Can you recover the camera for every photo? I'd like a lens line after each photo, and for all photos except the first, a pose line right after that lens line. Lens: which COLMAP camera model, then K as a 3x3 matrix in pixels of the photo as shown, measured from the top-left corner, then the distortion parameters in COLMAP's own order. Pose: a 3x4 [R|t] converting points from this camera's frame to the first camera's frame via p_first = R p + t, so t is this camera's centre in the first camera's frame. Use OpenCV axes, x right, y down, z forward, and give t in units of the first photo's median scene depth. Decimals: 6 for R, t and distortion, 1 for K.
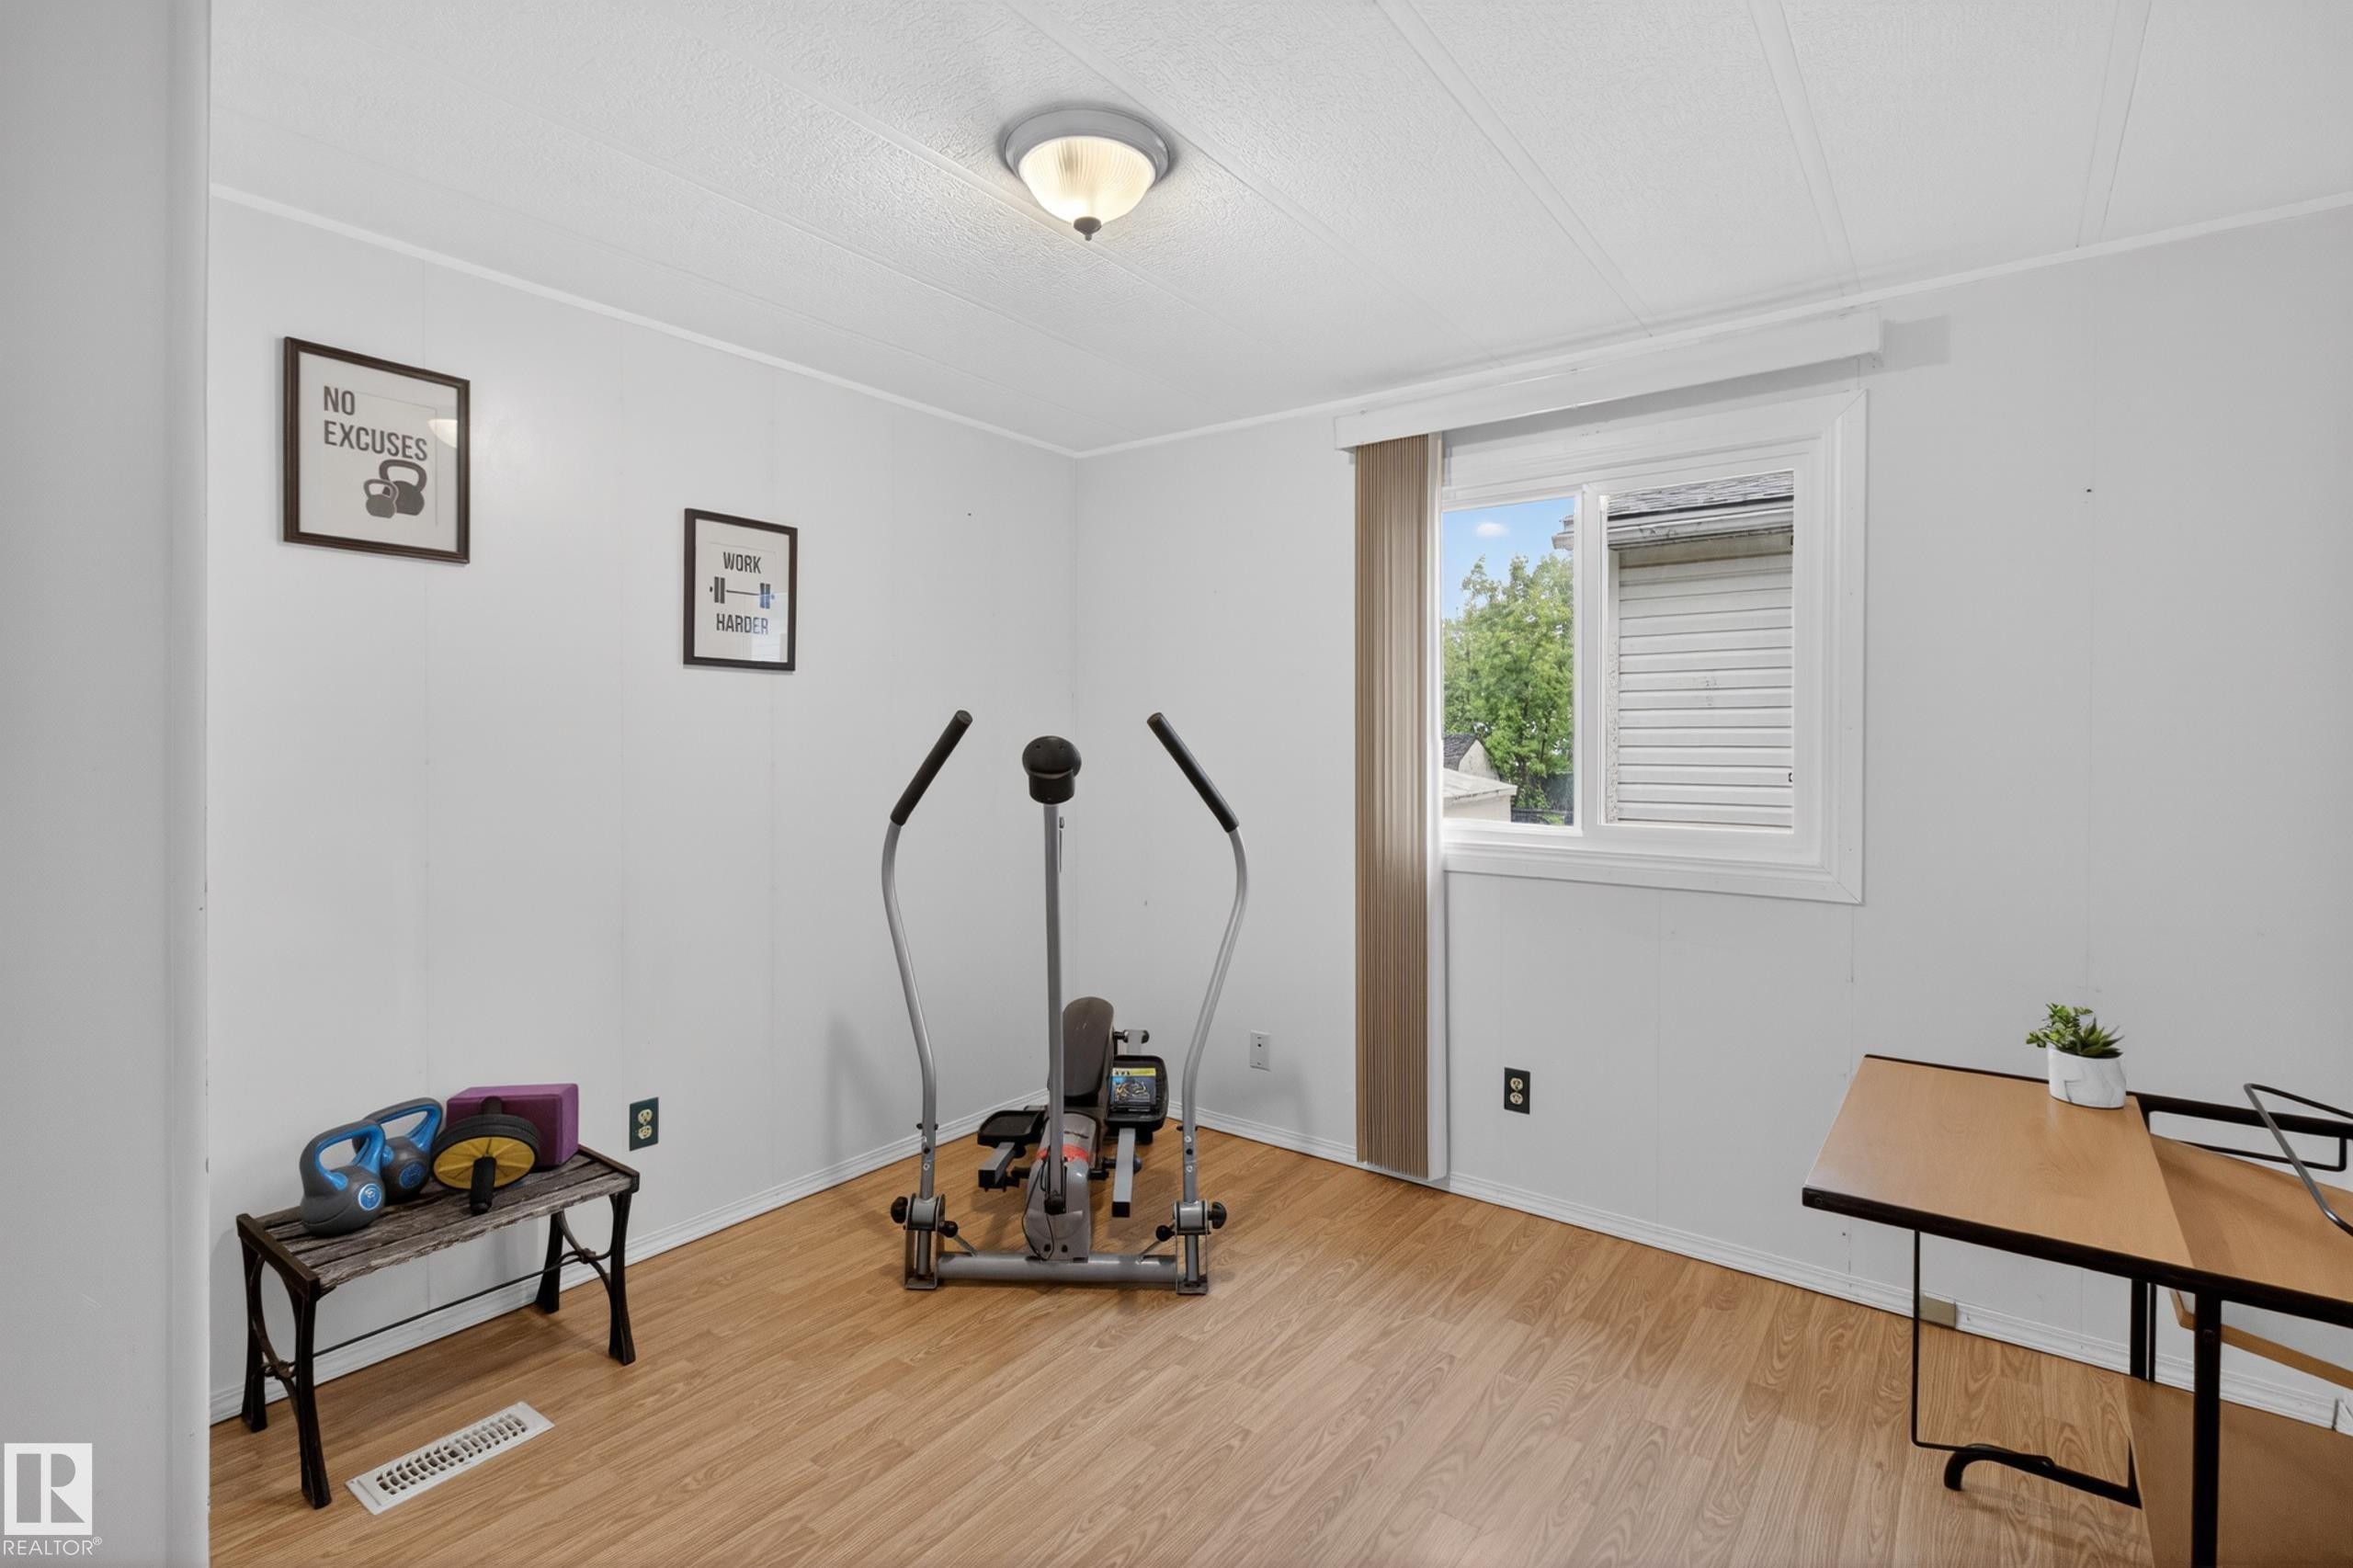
lens RADIAL K [[1110.5, 0, 1173.8], [0, 1110.5, 775.5], [0, 0, 1]] dist [-0.006066, 0.002928]
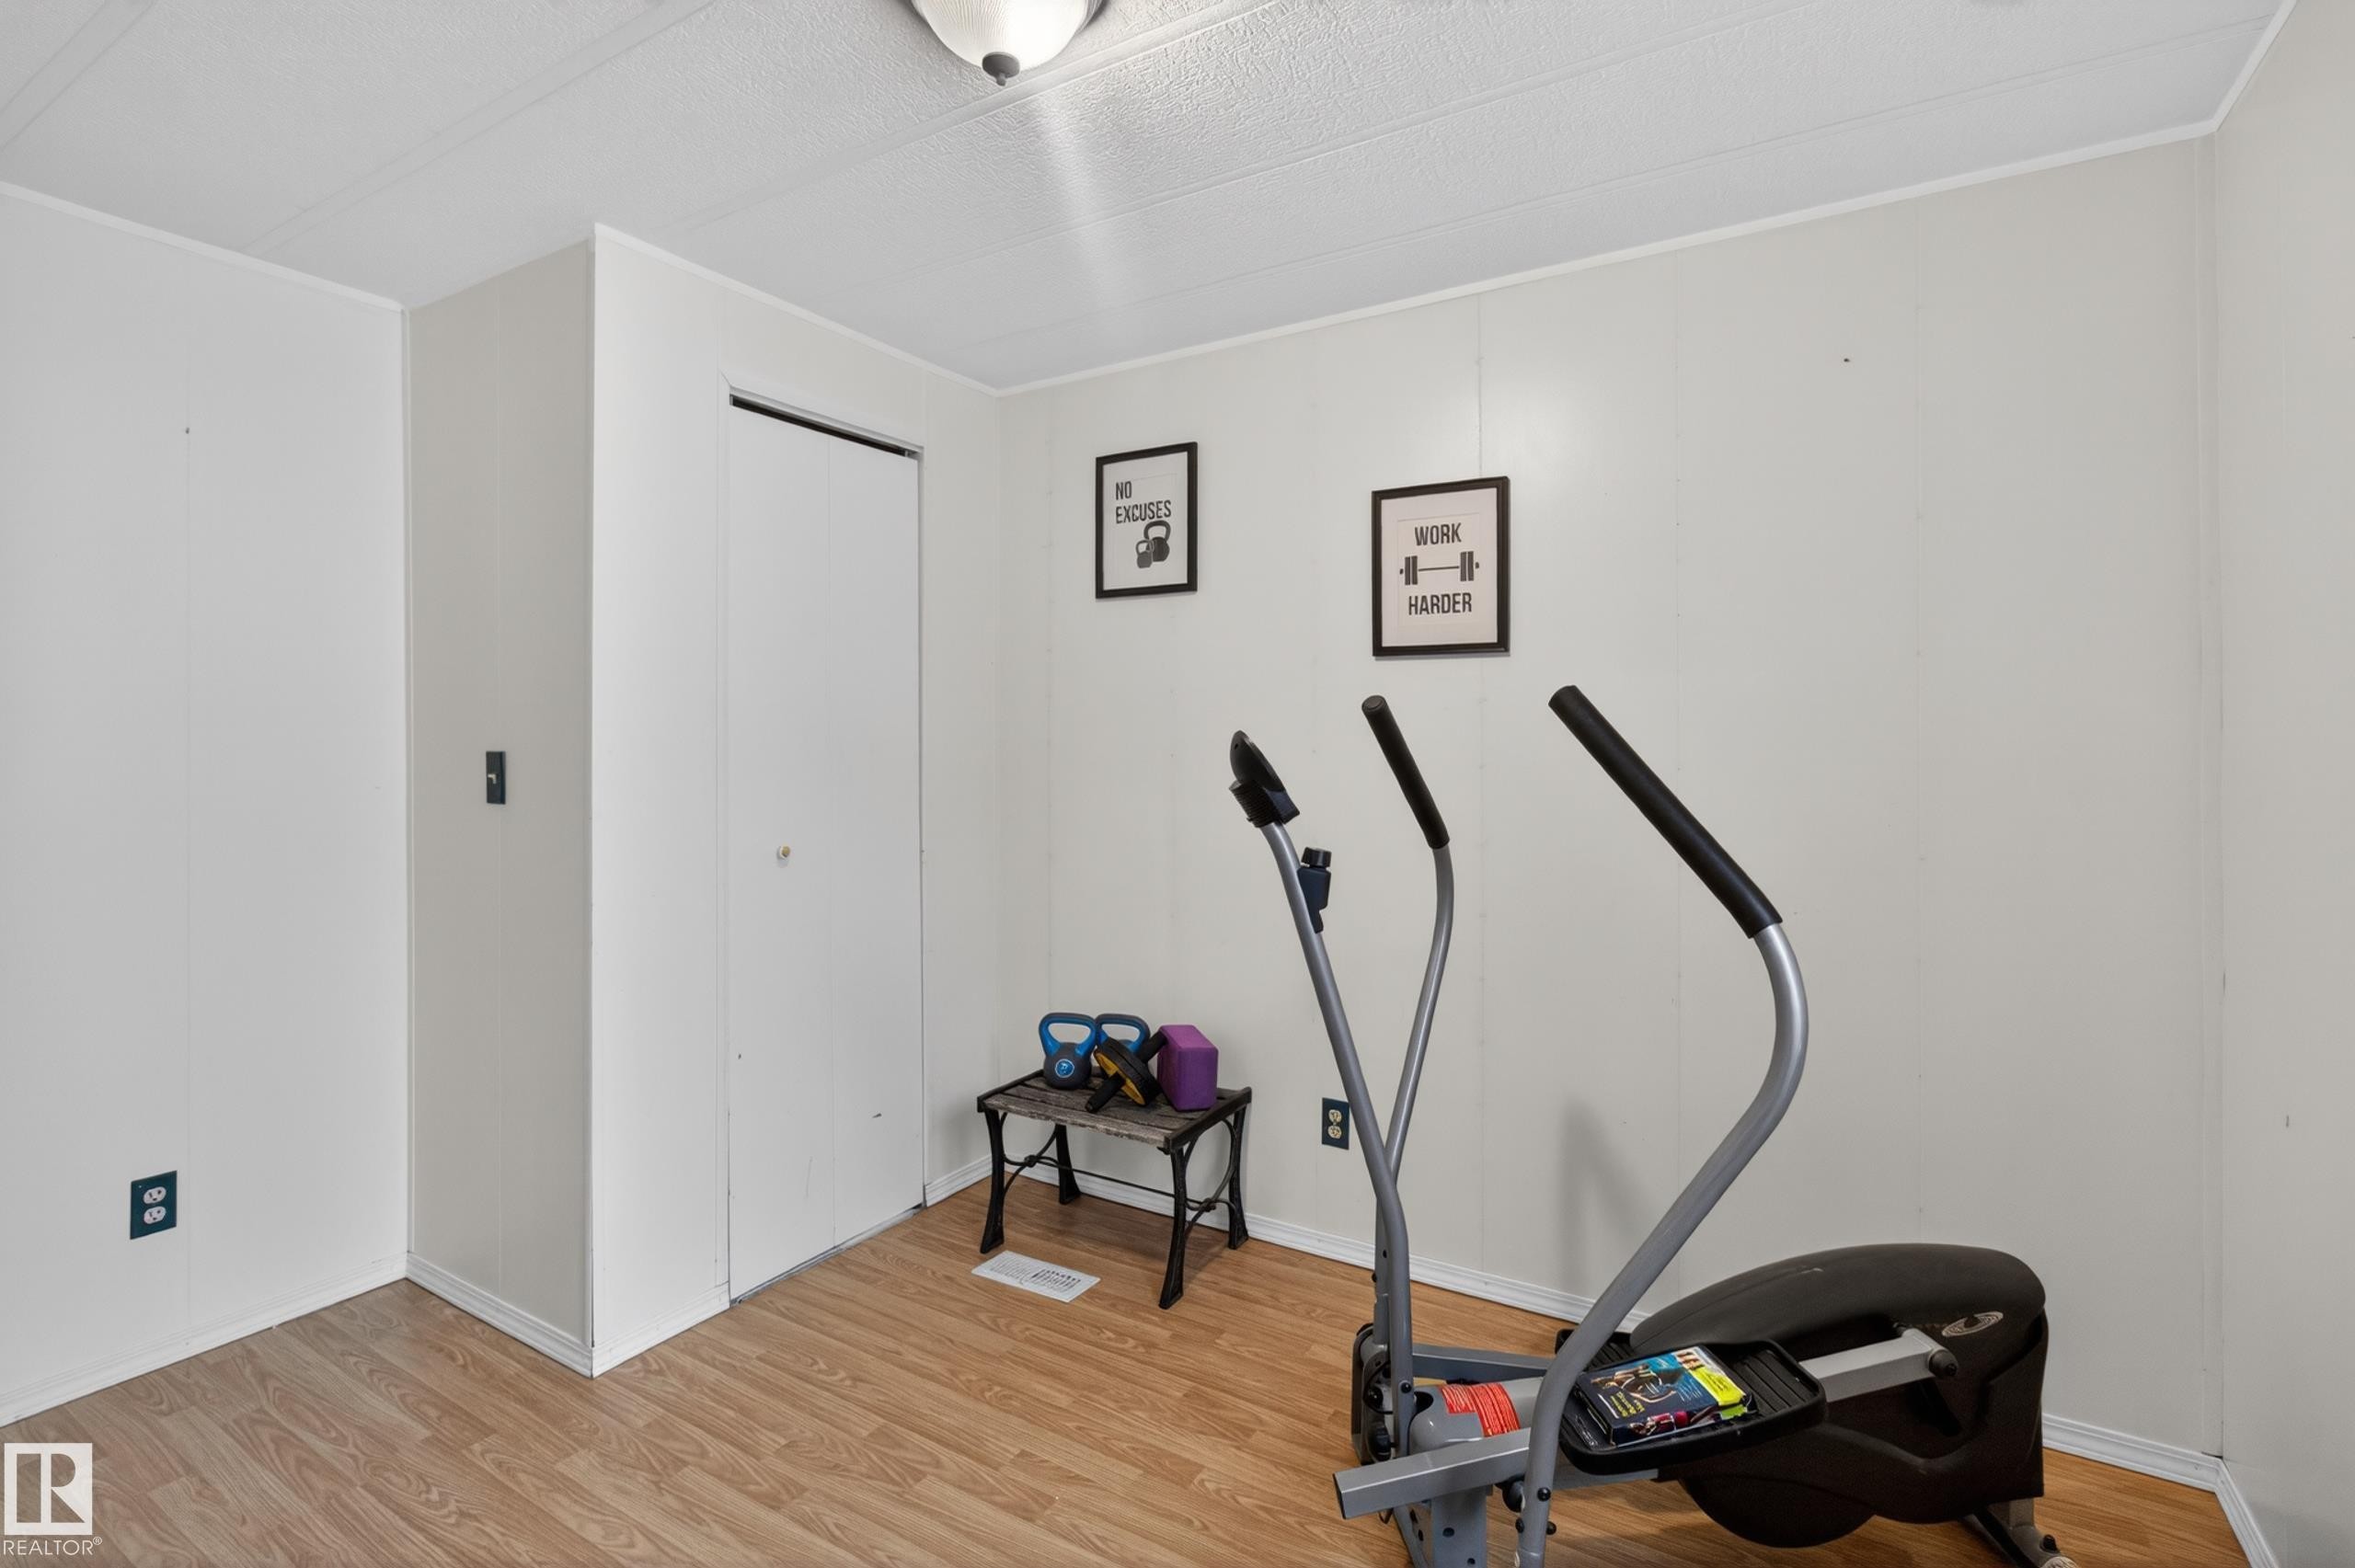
lens RADIAL K [[1111.3, 0, 1173.5], [0, 1111.3, 759.4], [0, 0, 1]] dist [-0.006066, 0.002928]
pose [[0.075886, 0.009738, -0.997069, 0.596649], [-0.036491, 0.999310, 0.006982, -0.015377], [0.996449, 0.035854, 0.076189, 0.919964]]
